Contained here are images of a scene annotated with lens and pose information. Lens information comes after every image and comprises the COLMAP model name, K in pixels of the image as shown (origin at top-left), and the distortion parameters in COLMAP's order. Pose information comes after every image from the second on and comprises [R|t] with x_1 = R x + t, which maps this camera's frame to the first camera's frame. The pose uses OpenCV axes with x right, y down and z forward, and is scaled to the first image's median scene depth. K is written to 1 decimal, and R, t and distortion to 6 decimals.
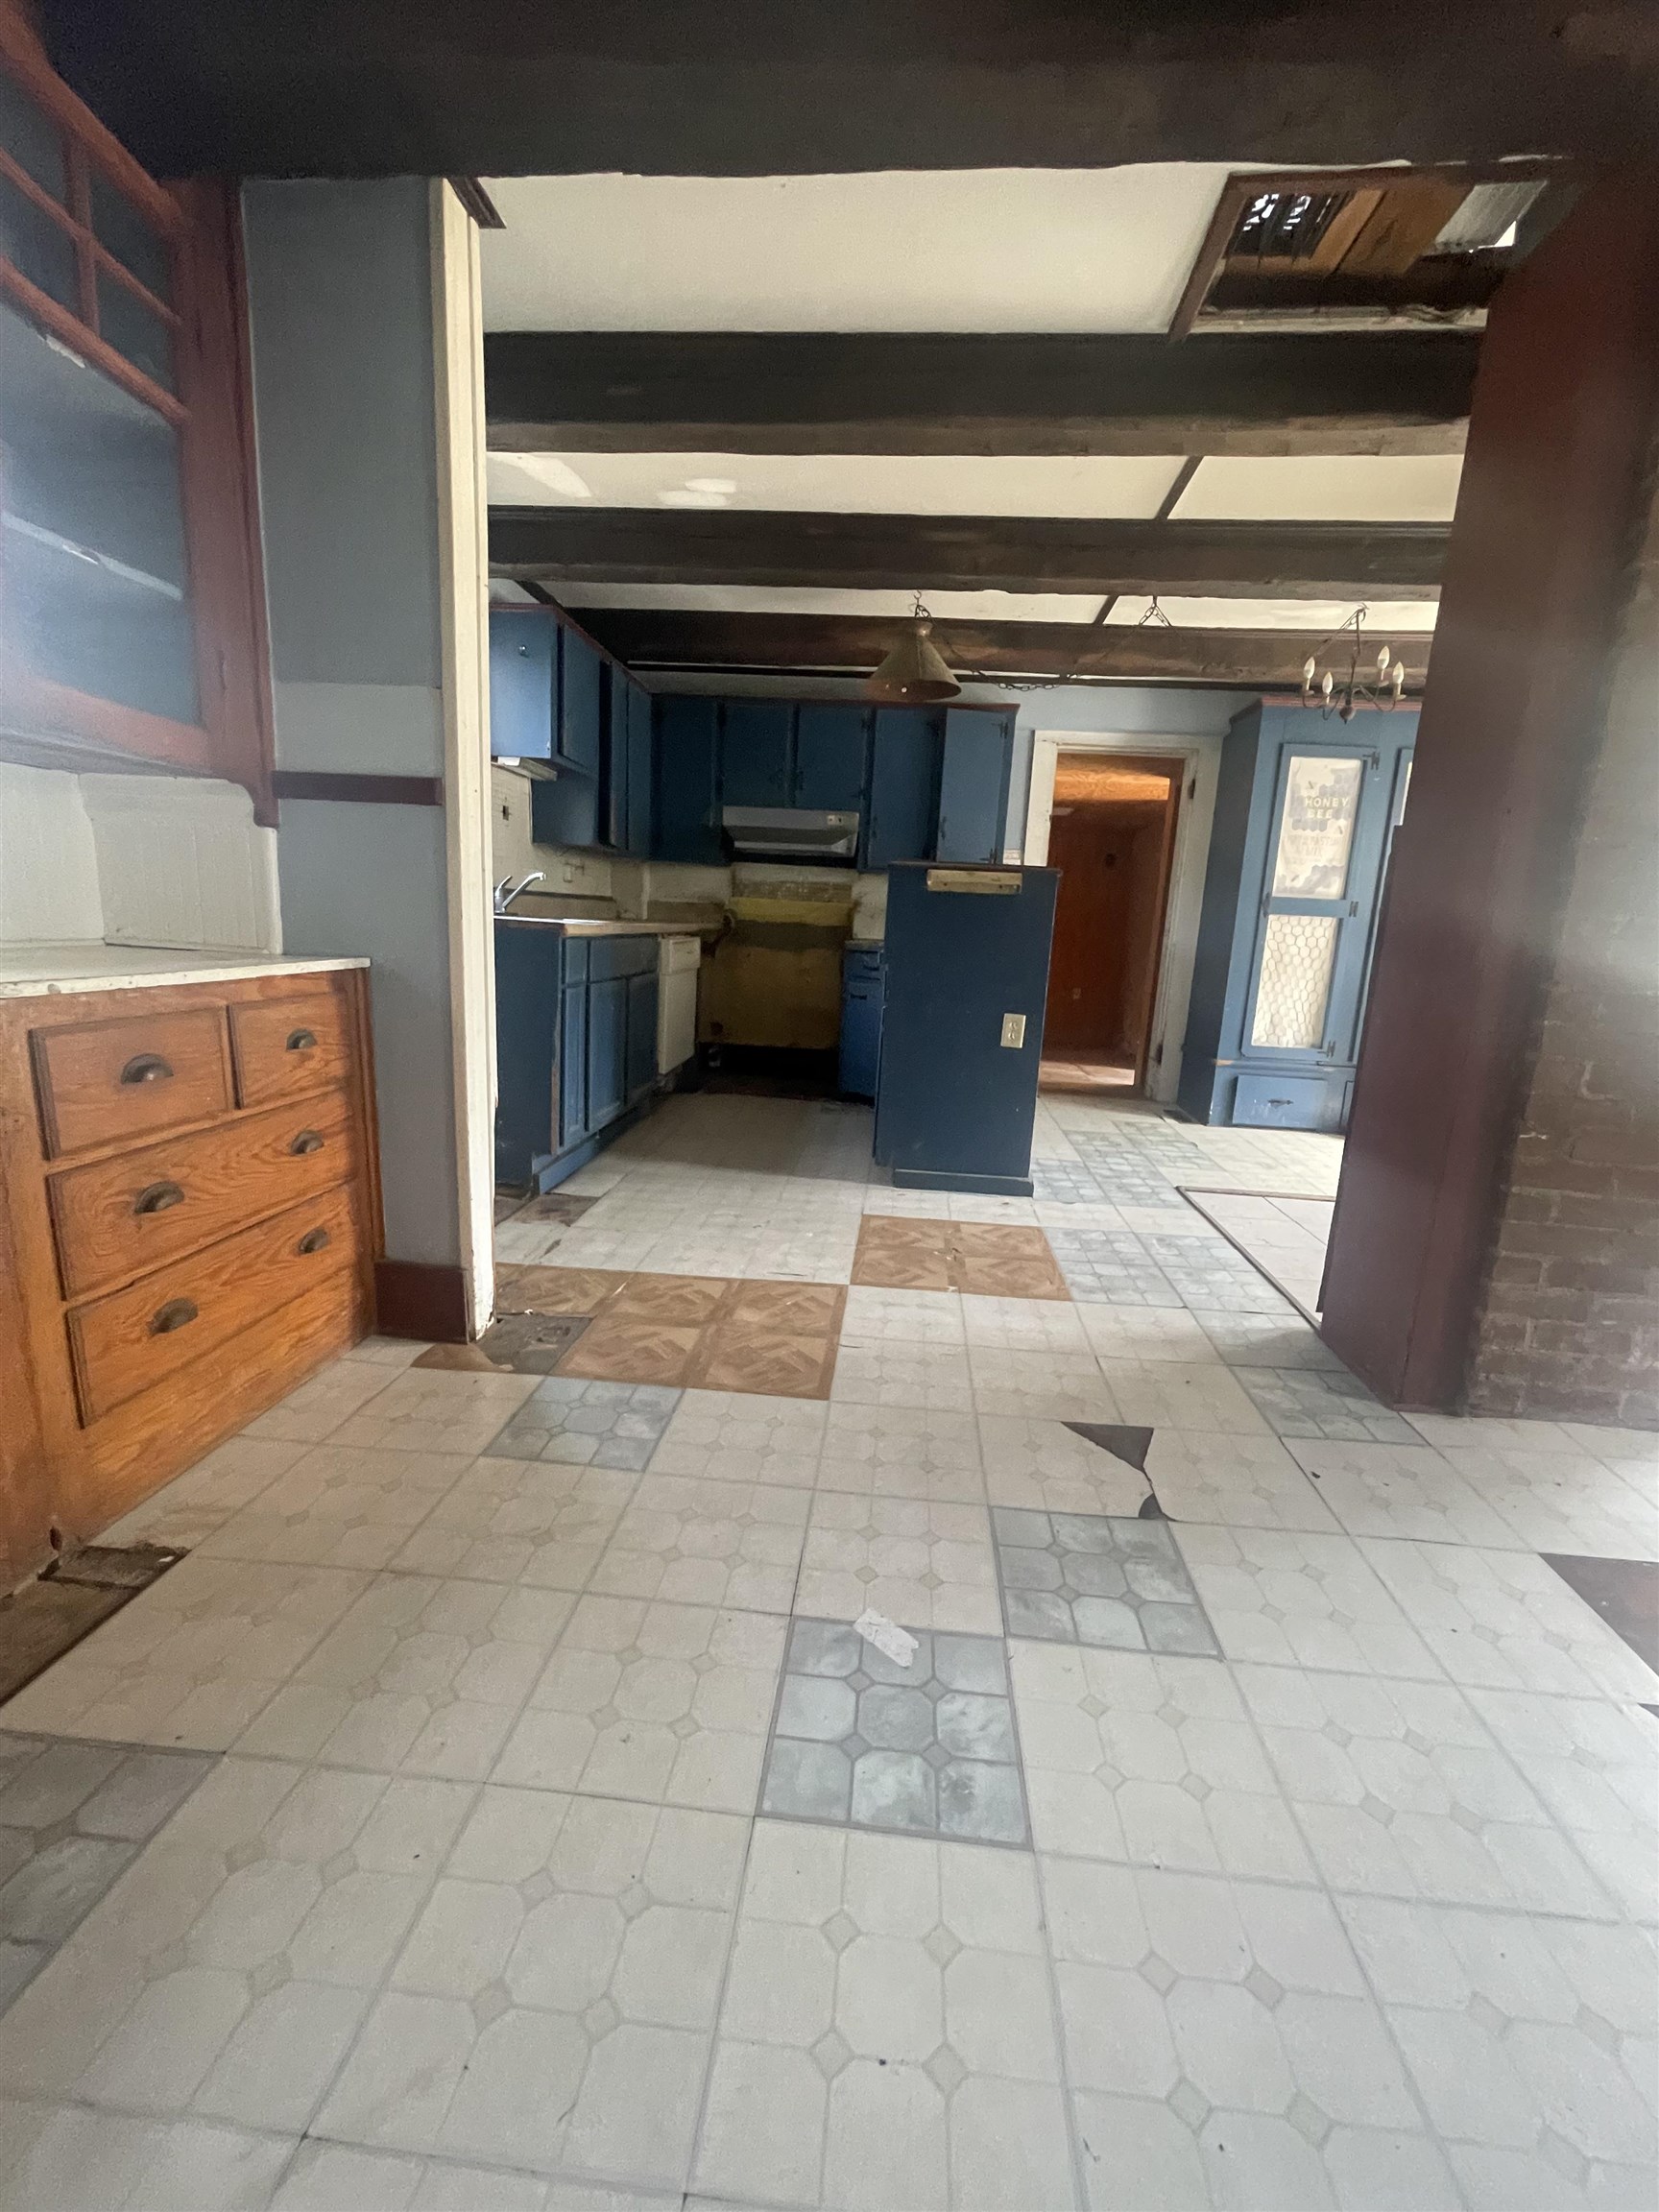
lens RADIAL K [[889.7, 0, 842.1], [0, 889.7, 1102.9], [0, 0, 1]] dist [-0.002093, 0.001052]
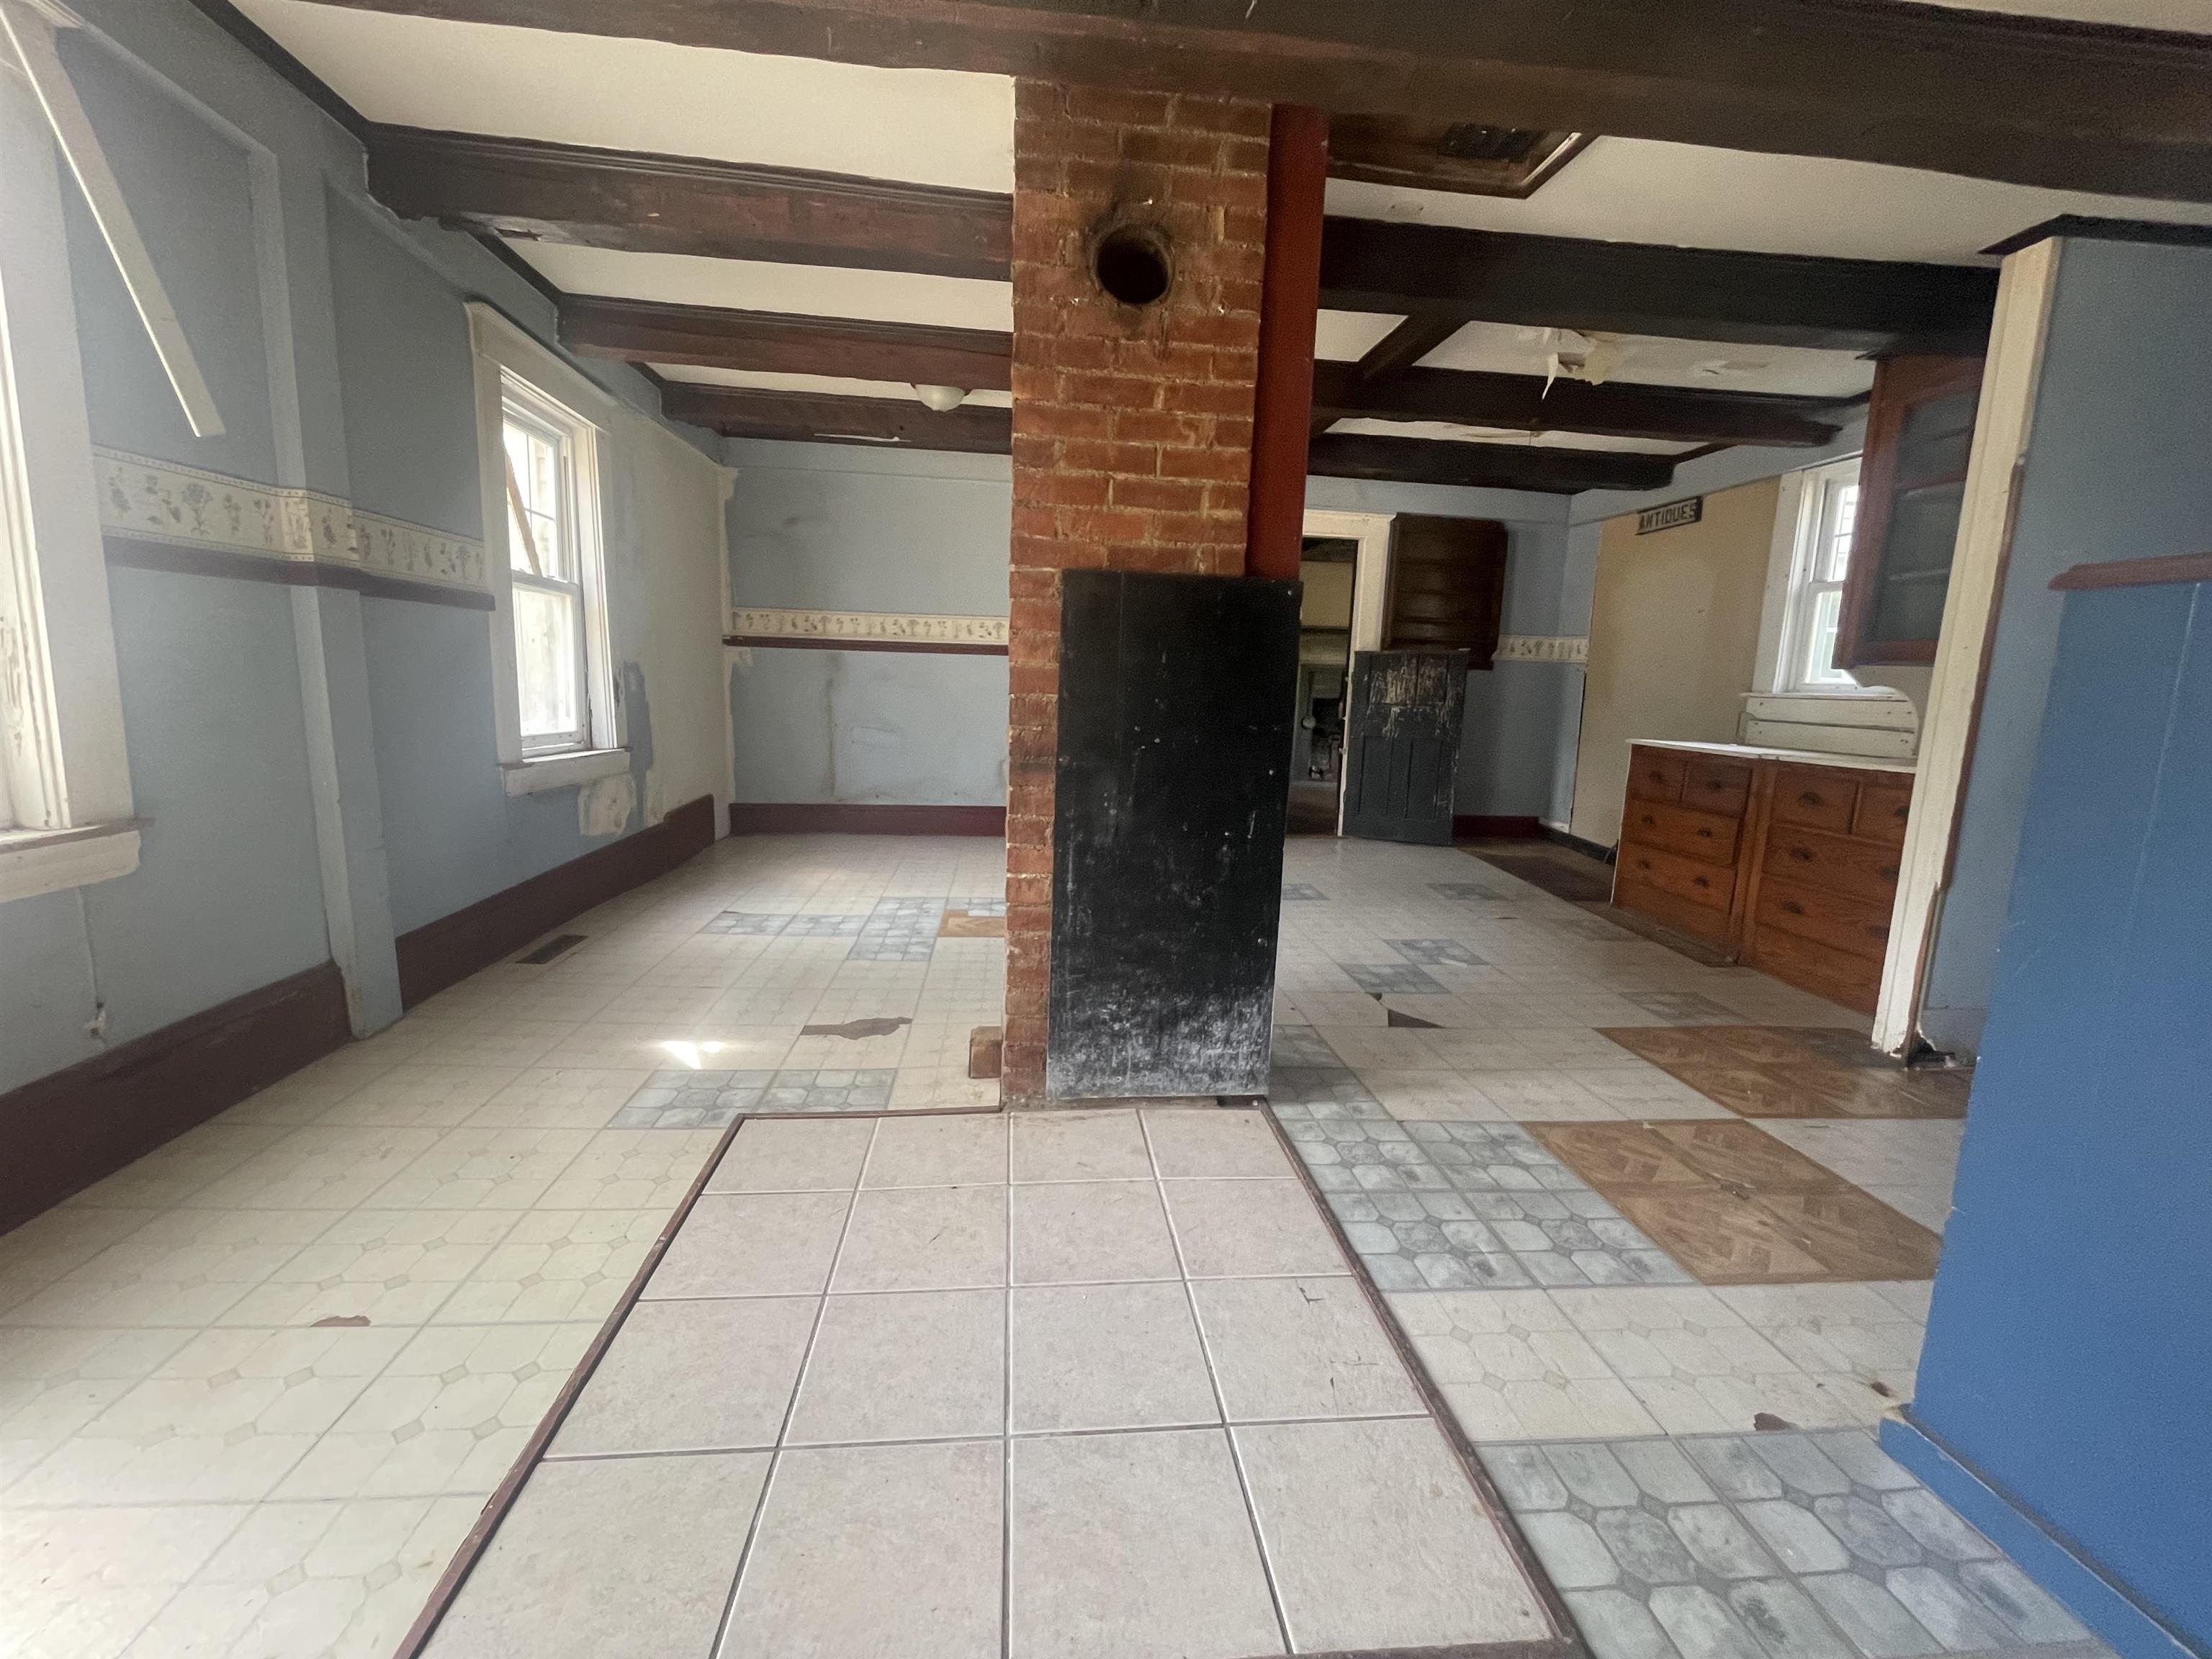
lens RADIAL K [[889.7, 0, 1099.6], [0, 889.7, 811.9], [0, 0, 1]] dist [-0.002093, 0.001052]
pose [[-0.980559, -0.060787, -0.186571, 0.838798], [-0.121071, 0.935668, 0.331462, -0.310806], [0.154420, 0.347606, -0.924837, 1.616879]]
